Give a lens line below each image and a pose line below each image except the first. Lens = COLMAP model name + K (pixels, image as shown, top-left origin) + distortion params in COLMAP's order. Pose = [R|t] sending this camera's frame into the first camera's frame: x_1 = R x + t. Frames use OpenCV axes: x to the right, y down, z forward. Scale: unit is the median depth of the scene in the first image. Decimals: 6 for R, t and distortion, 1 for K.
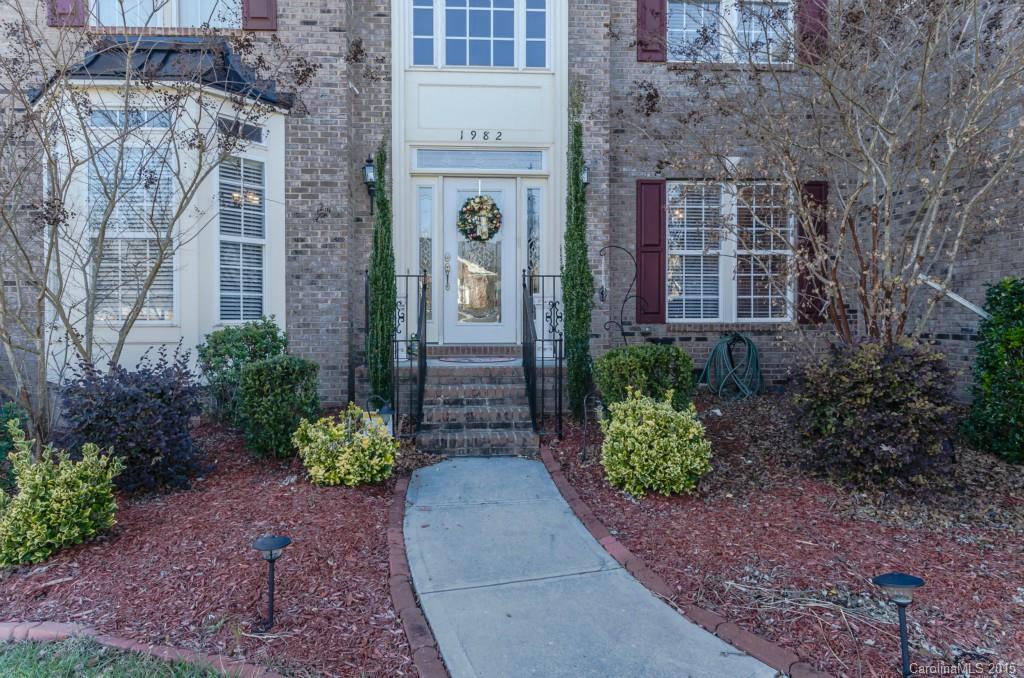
lens RADIAL K [[480.0, 0, 512.9], [0, 480.0, 312.8], [0, 0, 1]] dist [-0.000043, -0.000207]
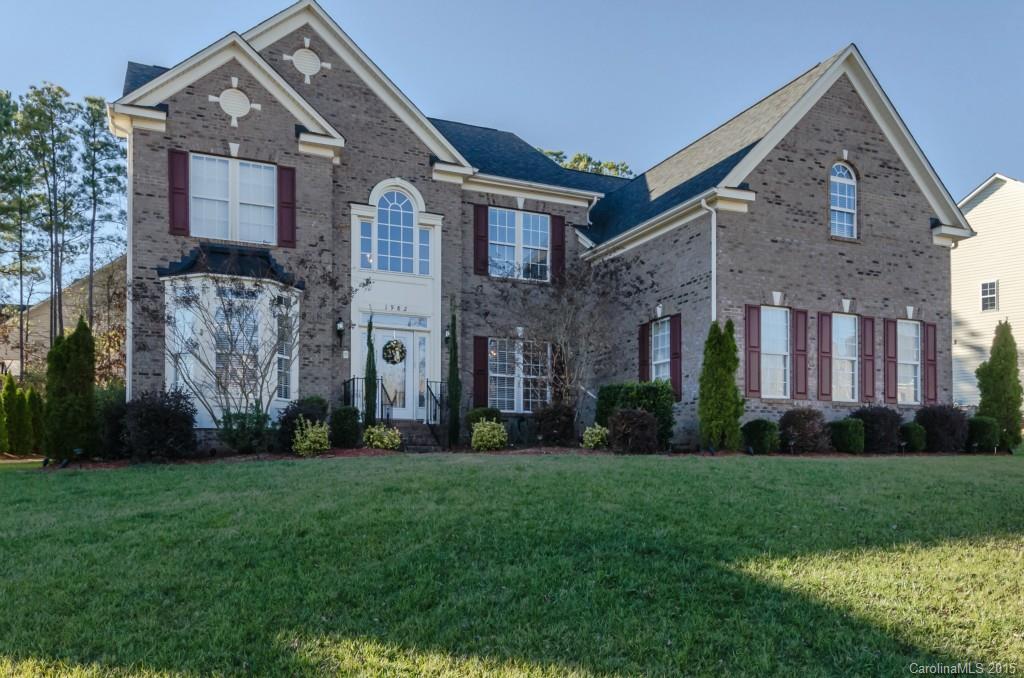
lens RADIAL K [[456.4, 0, 512.0], [0, 456.4, 339.0], [0, 0, 1]] dist [-0.000097, -0.000089]
pose [[0.927803, 0.072800, 0.365898, -0.285432], [0.003913, 0.978823, -0.204671, 0.114718], [-0.373050, 0.191326, 0.907870, -0.755379]]
